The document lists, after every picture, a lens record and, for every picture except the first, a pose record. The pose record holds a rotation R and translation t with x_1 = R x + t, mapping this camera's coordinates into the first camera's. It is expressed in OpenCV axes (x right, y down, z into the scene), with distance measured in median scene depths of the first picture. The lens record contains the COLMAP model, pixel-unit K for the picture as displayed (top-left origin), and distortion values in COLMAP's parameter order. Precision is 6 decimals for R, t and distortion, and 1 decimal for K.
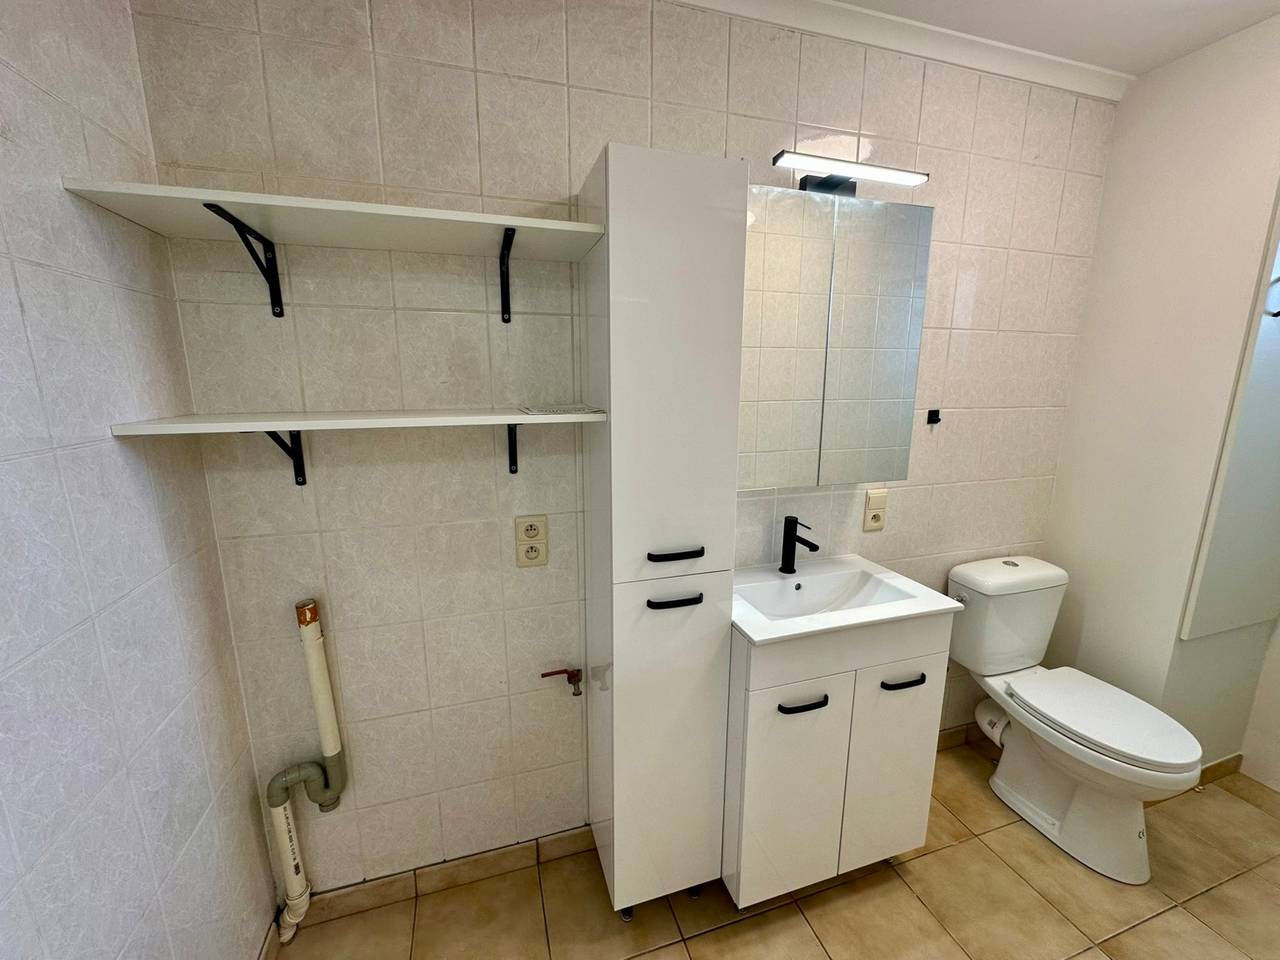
lens RADIAL K [[505.6, 0, 639.3], [0, 505.6, 477.5], [0, 0, 1]] dist [-0.005688, 0.000614]
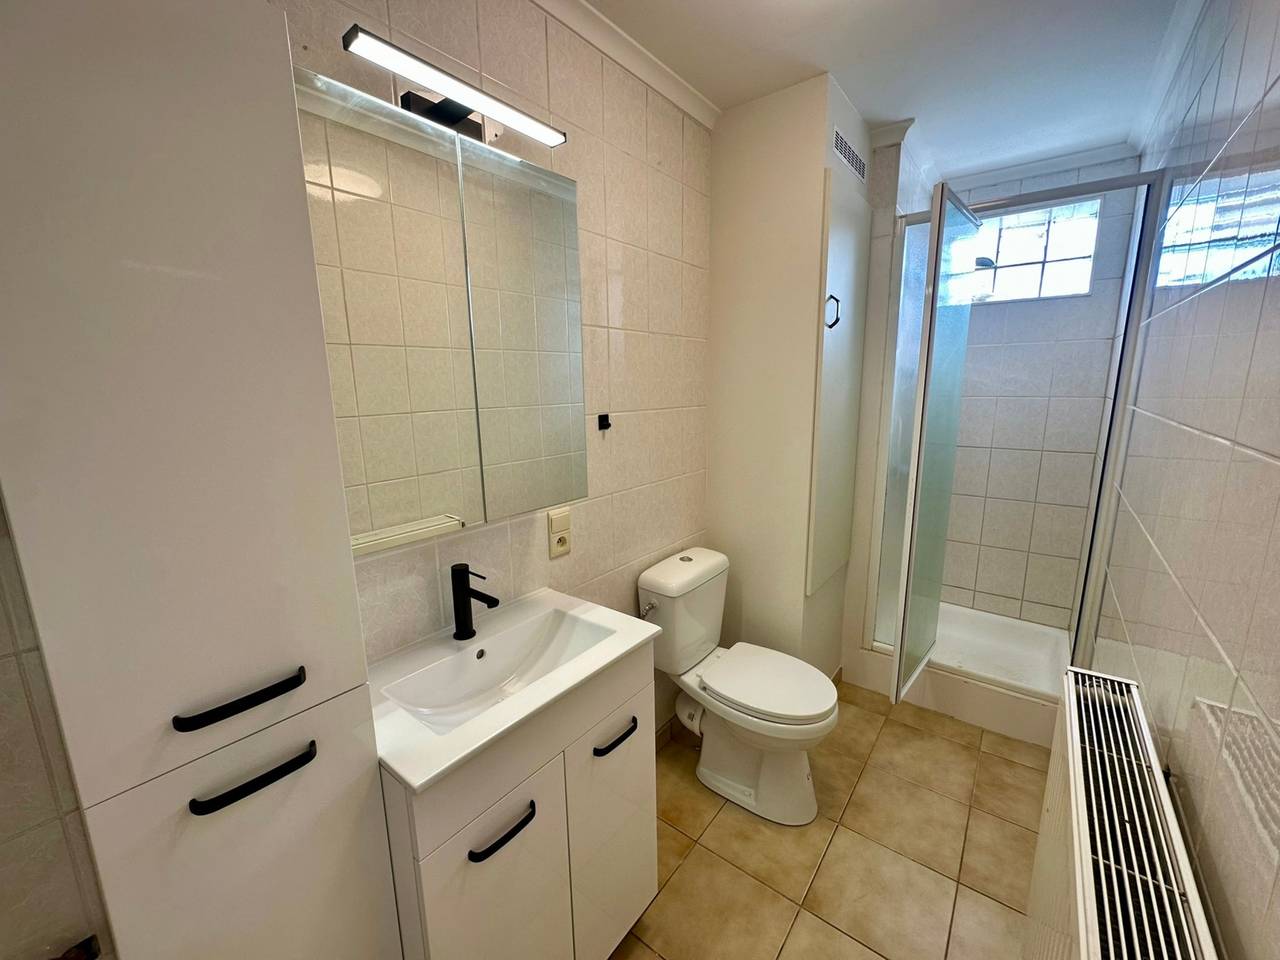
lens RADIAL K [[505.6, 0, 639.3], [0, 505.6, 477.5], [0, 0, 1]] dist [-0.005688, 0.000614]
pose [[0.819430, -0.117731, 0.560958, 0.107730], [0.125998, 0.991738, 0.024087, -0.034670], [-0.559160, 0.050942, 0.827493, 0.208334]]
